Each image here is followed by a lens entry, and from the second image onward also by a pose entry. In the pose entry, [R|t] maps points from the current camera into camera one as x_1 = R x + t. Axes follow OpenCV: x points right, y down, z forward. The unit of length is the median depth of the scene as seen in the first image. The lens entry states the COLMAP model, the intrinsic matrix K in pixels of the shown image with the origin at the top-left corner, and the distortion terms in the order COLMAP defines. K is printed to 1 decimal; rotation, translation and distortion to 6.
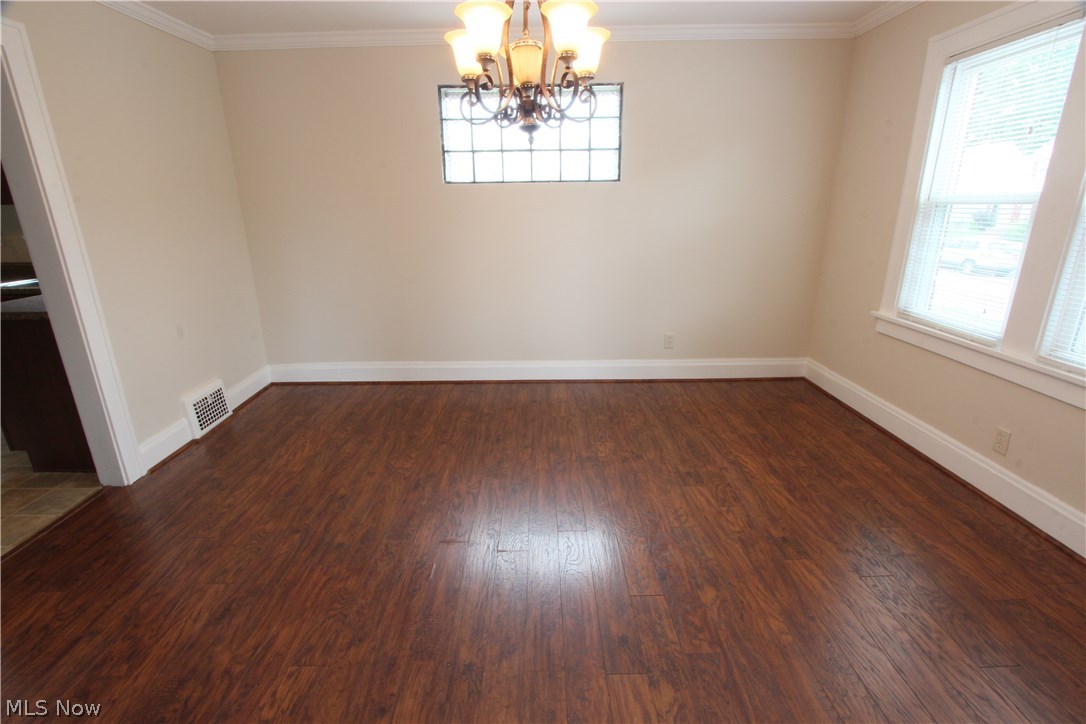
lens RADIAL K [[500.7, 0, 544.1], [0, 500.7, 364.8], [0, 0, 1]] dist [-0.018617, 0.002389]
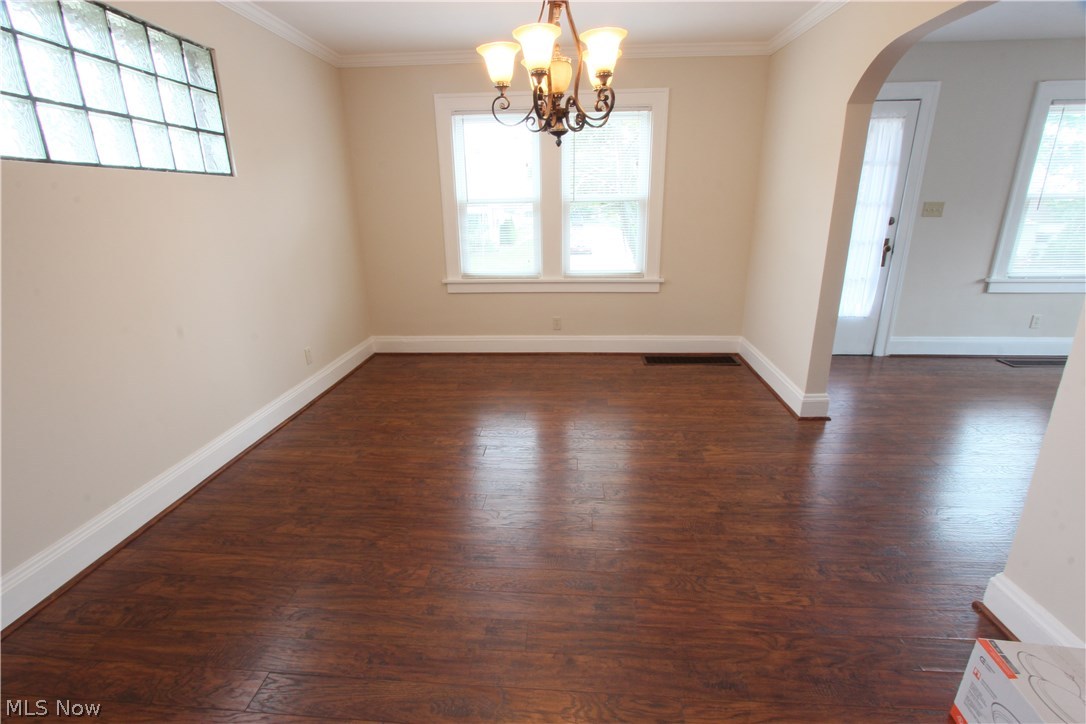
lens RADIAL K [[500.7, 0, 544.7], [0, 500.7, 360.3], [0, 0, 1]] dist [-0.018617, 0.002389]
pose [[0.064933, -0.288319, 0.955330, -1.208129], [0.315461, 0.914185, 0.254460, -0.275128], [-0.946714, 0.284847, 0.150314, 0.941072]]
